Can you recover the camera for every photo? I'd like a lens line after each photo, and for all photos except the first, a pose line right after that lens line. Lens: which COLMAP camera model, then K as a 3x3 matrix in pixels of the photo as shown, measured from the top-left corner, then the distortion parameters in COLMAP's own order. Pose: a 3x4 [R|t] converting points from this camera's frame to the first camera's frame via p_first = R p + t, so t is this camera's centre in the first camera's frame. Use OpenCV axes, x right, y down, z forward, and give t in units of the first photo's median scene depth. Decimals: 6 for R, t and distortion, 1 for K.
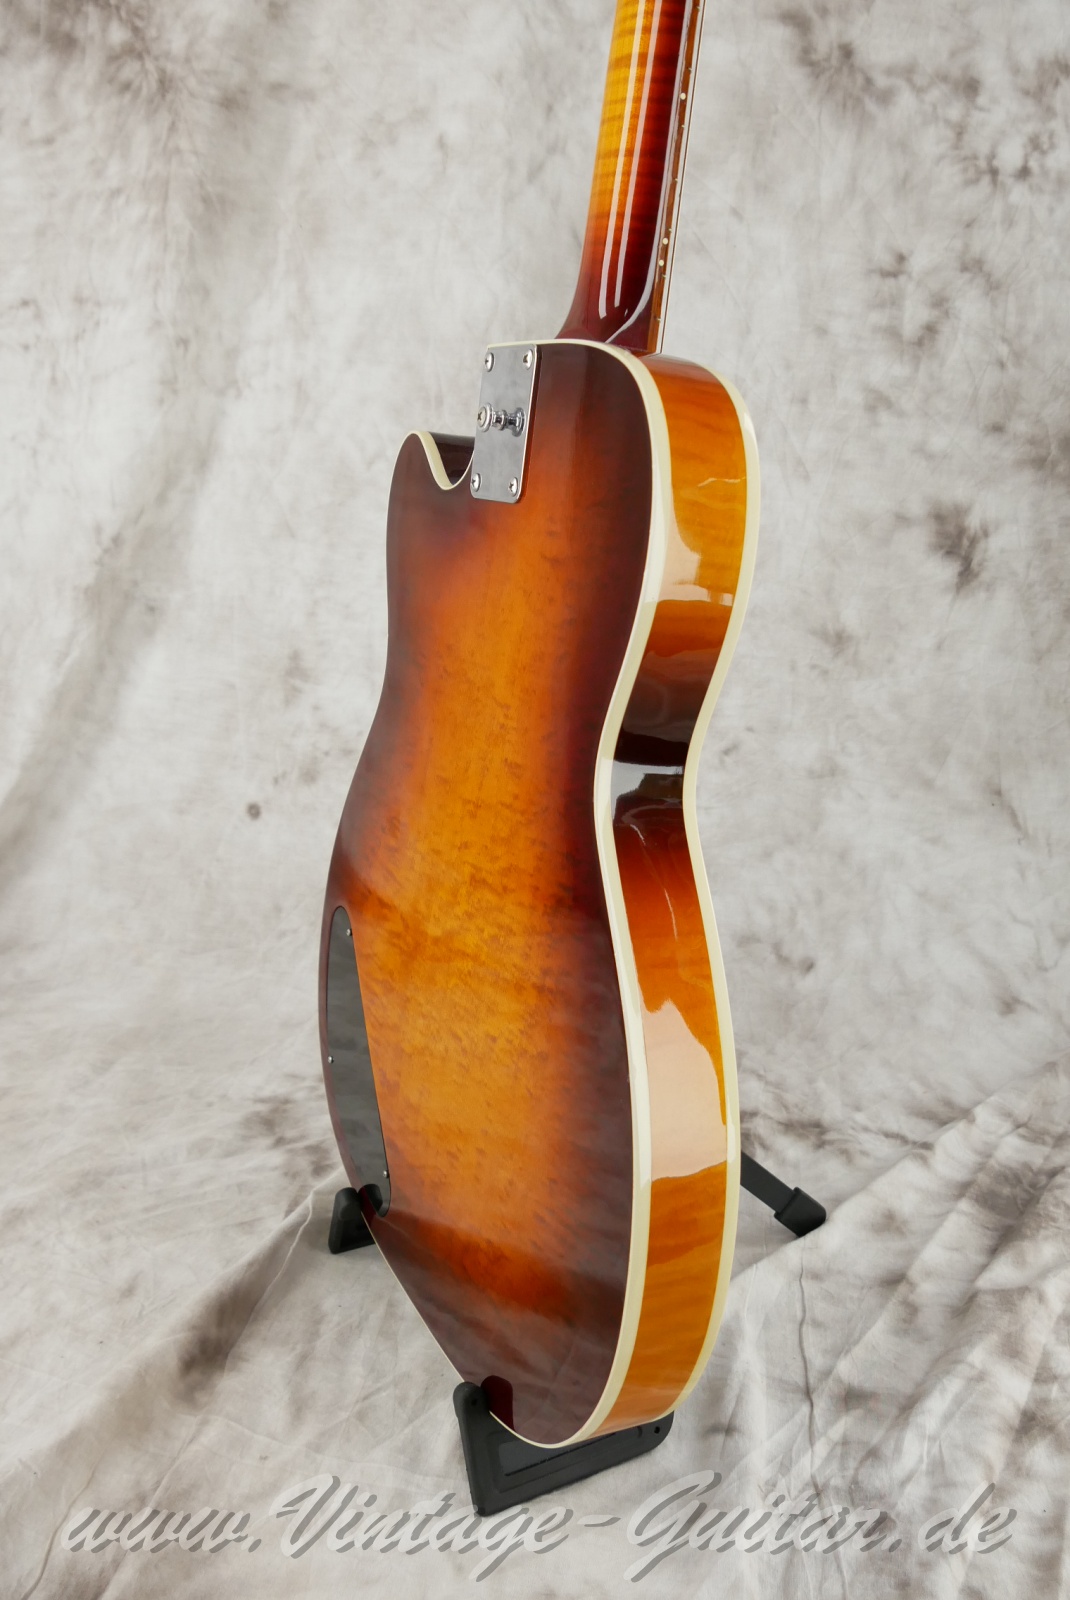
lens RADIAL K [[1285.4, 0, 525.4], [0, 1285.4, 810.4], [0, 0, 1]] dist [-0.067524, 0.022835]
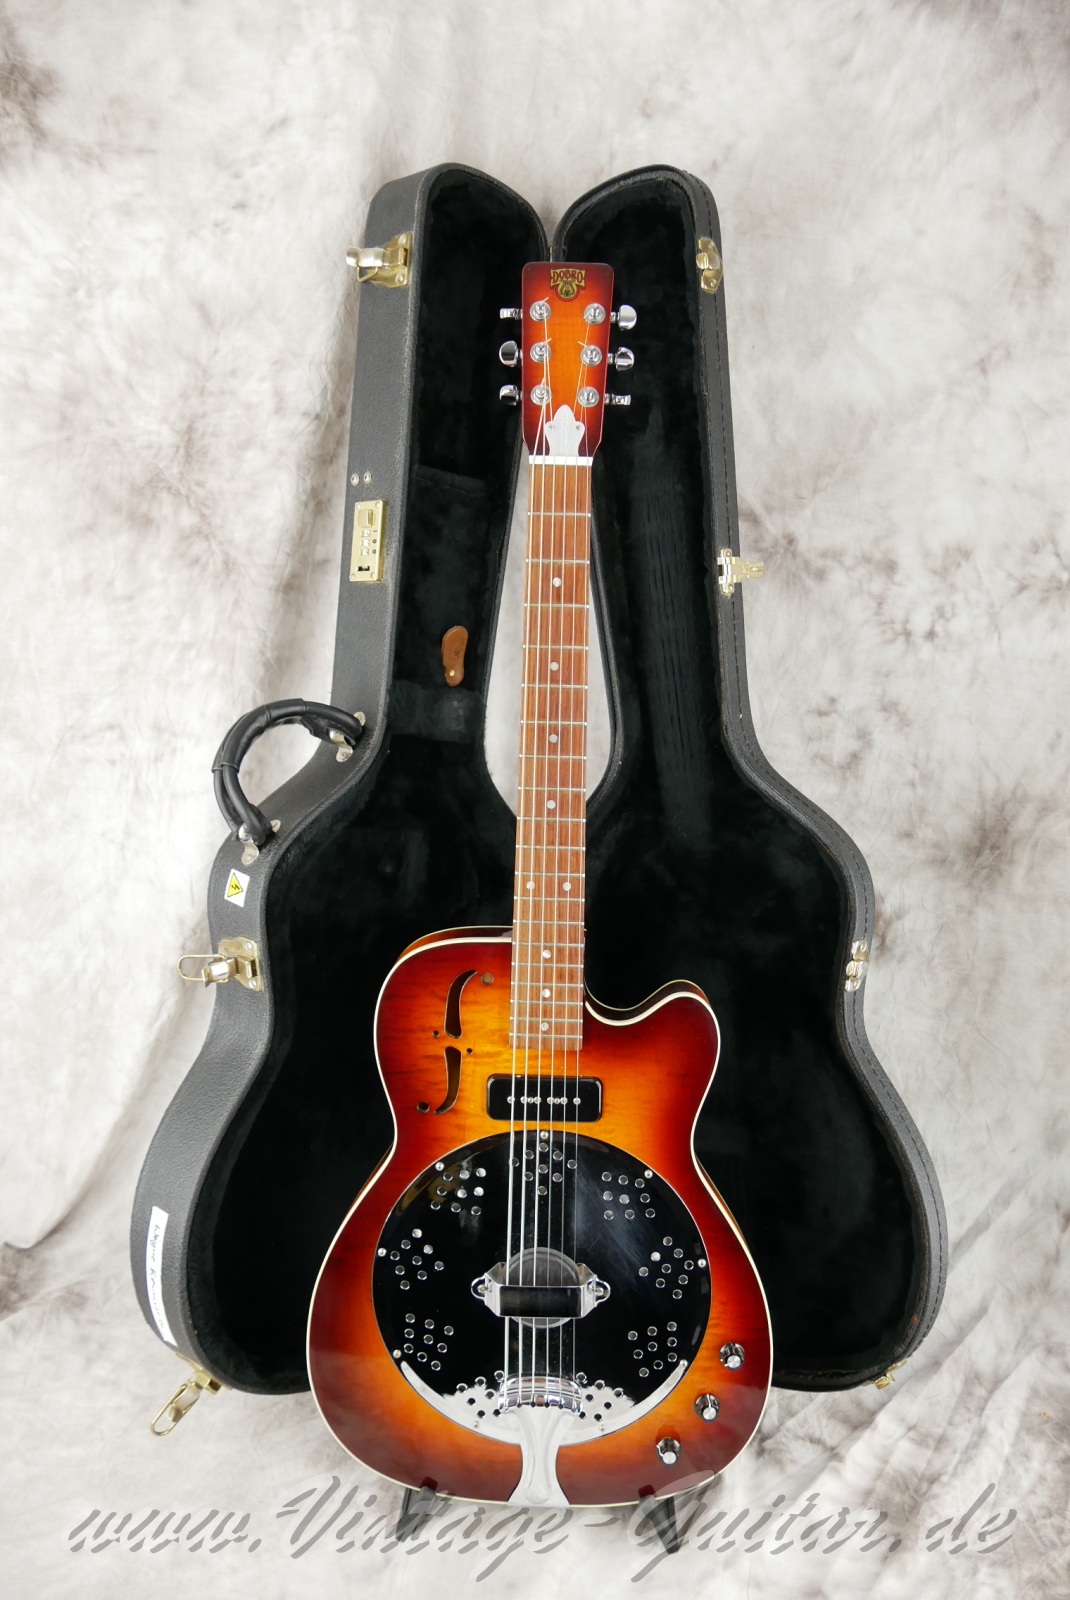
lens RADIAL K [[1285.4, 0, 531.4], [0, 1285.4, 781.9], [0, 0, 1]] dist [-0.067524, 0.022835]
pose [[0.999225, -0.010646, 0.037883, -0.045110], [0.009474, 0.999475, 0.030972, -0.400309], [-0.038193, -0.030589, 0.998802, -0.242171]]
